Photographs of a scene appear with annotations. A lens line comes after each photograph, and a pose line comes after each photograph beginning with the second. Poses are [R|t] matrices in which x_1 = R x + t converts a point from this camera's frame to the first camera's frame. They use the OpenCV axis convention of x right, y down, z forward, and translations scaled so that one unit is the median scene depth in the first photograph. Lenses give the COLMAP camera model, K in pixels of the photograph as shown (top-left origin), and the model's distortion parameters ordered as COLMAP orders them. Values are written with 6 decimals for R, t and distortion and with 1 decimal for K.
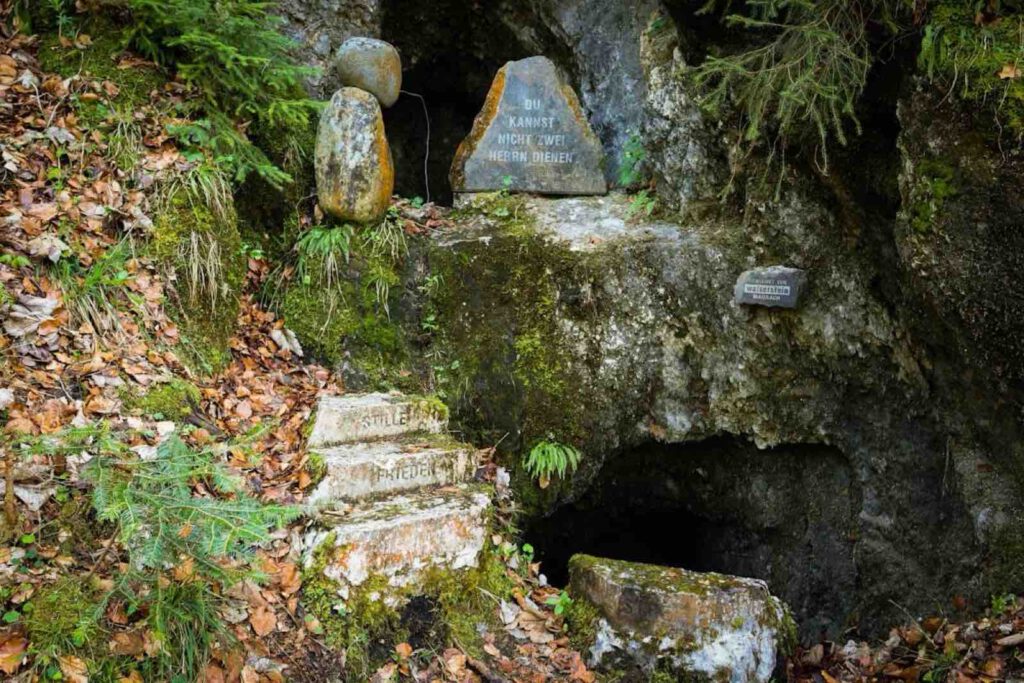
lens RADIAL K [[761.1, 0, 512.0], [0, 761.1, 341.5], [0, 0, 1]] dist [0.007986, -0.007239]
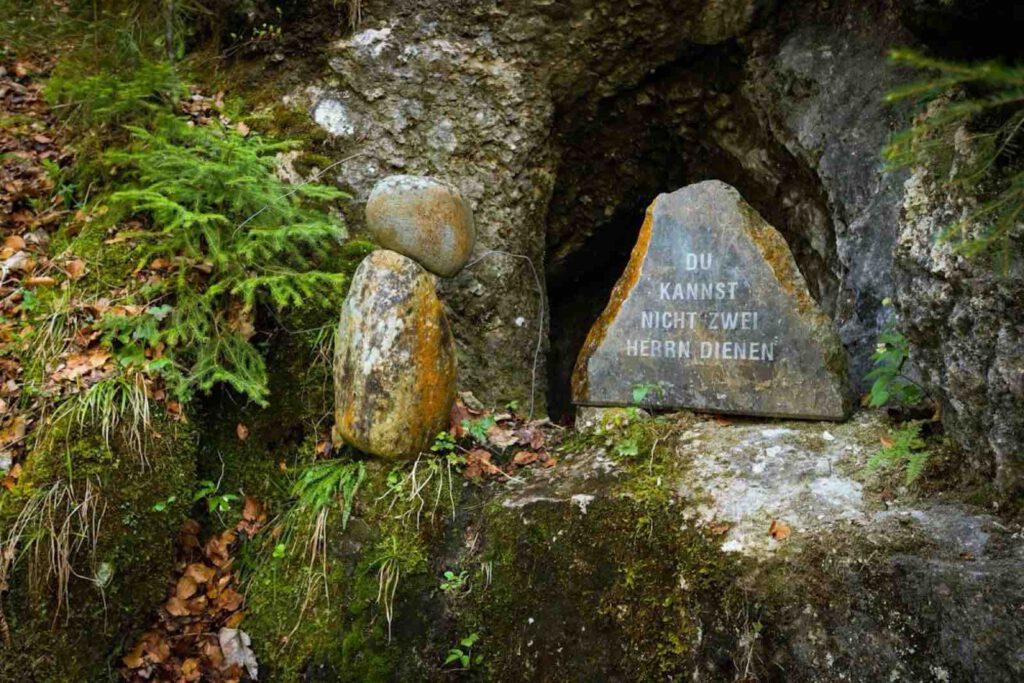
lens RADIAL K [[761.1, 0, 512.0], [0, 761.1, 341.5], [0, 0, 1]] dist [0.007986, -0.007239]
pose [[0.896050, -0.001361, -0.443951, 0.166486], [-0.088769, 0.979252, -0.182169, -0.144064], [0.434988, 0.202641, 0.877338, 0.477768]]
